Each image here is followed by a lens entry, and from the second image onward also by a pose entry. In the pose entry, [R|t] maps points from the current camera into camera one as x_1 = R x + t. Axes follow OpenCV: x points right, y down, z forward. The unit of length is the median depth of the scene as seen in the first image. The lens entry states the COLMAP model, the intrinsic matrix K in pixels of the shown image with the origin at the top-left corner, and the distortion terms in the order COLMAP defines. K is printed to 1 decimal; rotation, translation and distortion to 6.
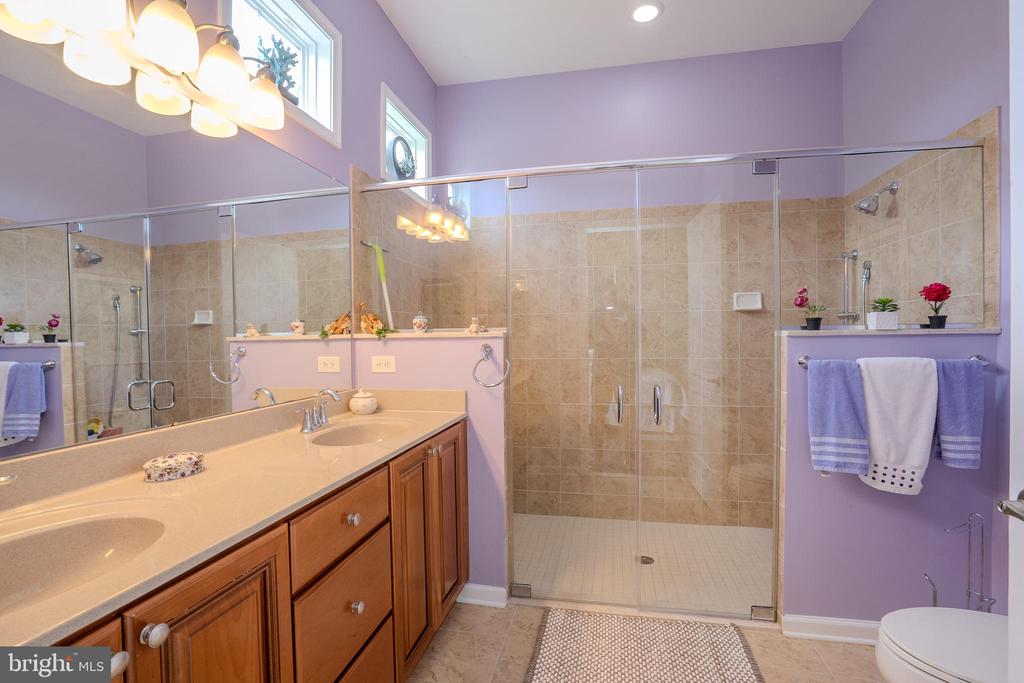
lens RADIAL K [[474.6, 0, 512.0], [0, 474.6, 341.5], [0, 0, 1]] dist [-0.064141, 0.026641]
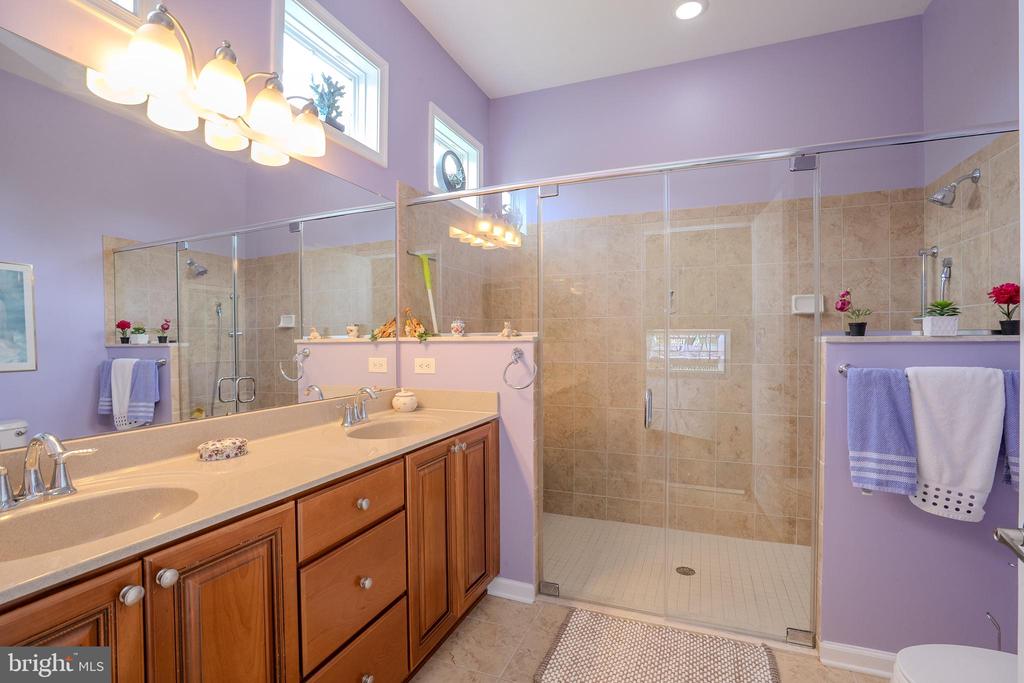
lens RADIAL K [[474.6, 0, 512.0], [0, 474.6, 341.5], [0, 0, 1]] dist [-0.064141, 0.026641]
pose [[0.984329, 0.006644, -0.176215, 0.120619], [-0.007581, 0.999960, -0.004642, -0.003715], [0.176177, 0.005905, 0.984341, -0.026404]]
